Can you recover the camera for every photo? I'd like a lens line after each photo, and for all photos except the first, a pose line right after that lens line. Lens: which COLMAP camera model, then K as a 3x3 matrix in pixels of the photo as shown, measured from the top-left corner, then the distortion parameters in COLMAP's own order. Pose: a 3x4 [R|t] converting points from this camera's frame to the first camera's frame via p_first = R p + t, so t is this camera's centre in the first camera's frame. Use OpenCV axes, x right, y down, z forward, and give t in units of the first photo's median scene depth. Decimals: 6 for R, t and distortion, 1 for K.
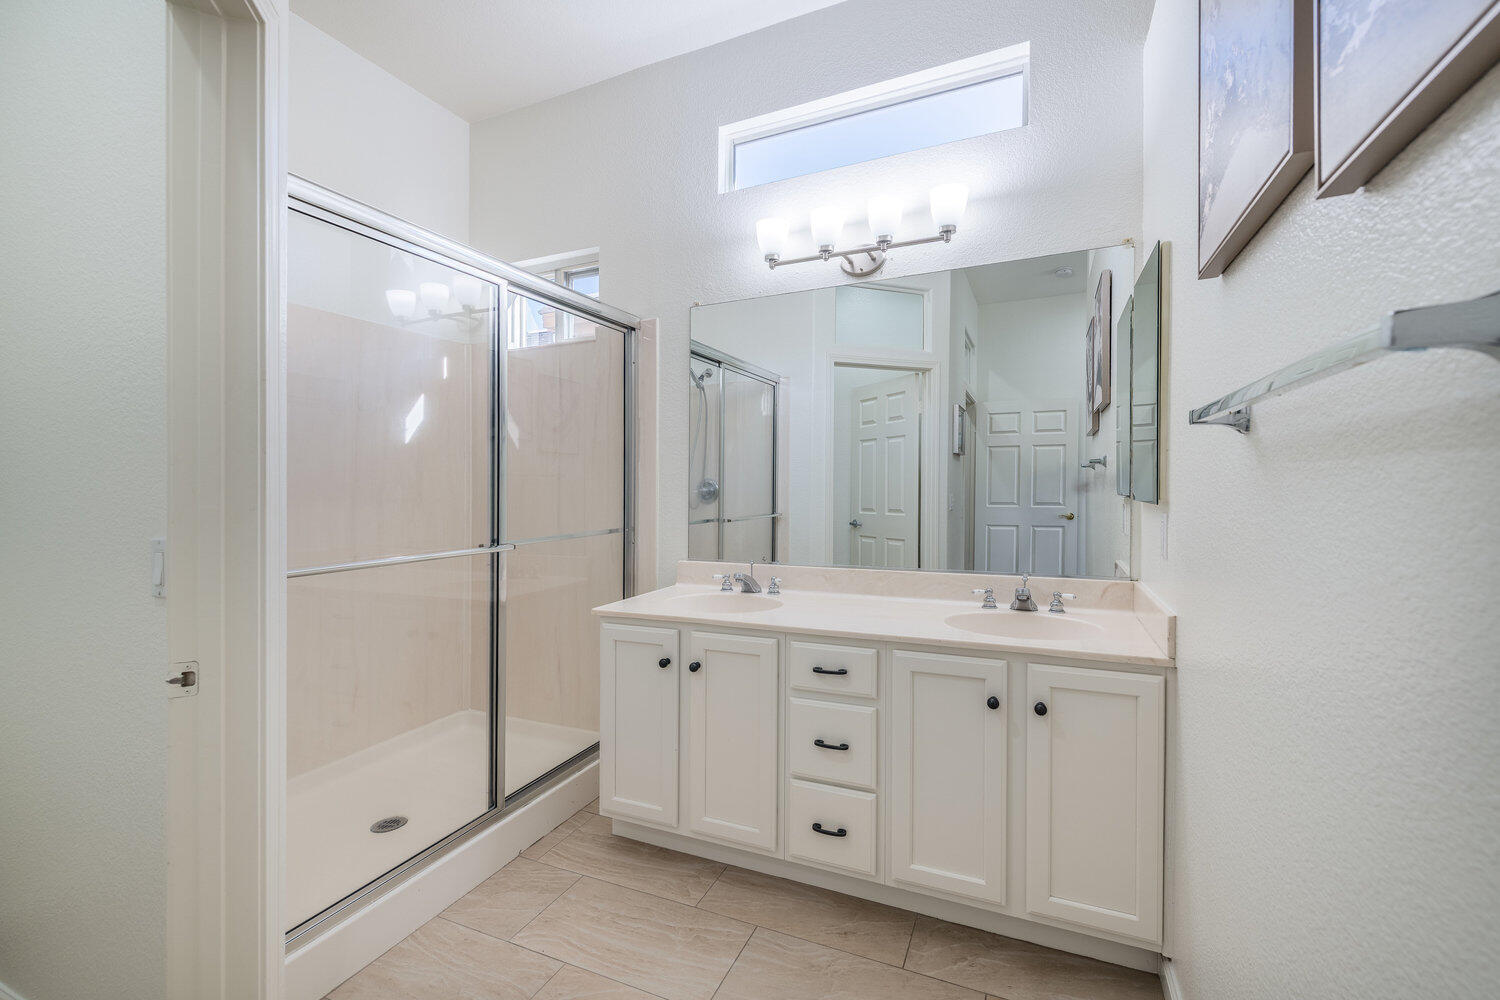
lens RADIAL K [[608.6, 0, 778.4], [0, 608.6, 466.3], [0, 0, 1]] dist [0.012747, -0.000153]
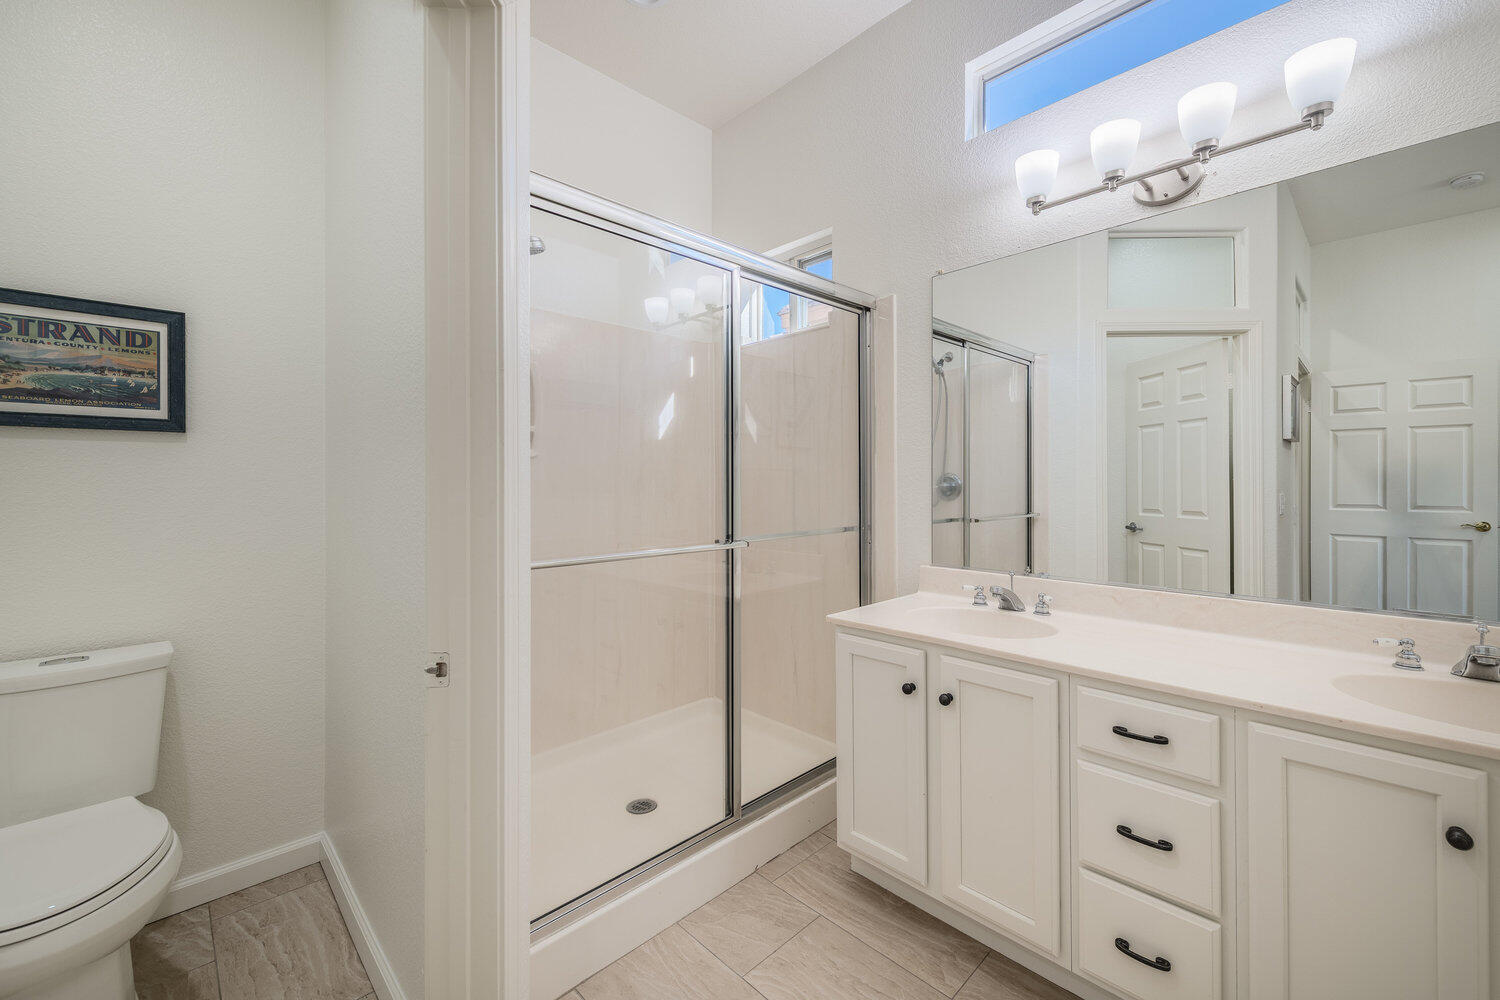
lens RADIAL K [[608.6, 0, 778.4], [0, 608.6, 466.3], [0, 0, 1]] dist [0.012747, -0.000153]
pose [[0.929224, -0.005006, -0.369482, -0.032059], [0.008033, 0.999946, 0.006656, 0.004386], [0.369429, -0.009153, 0.929214, 0.117590]]
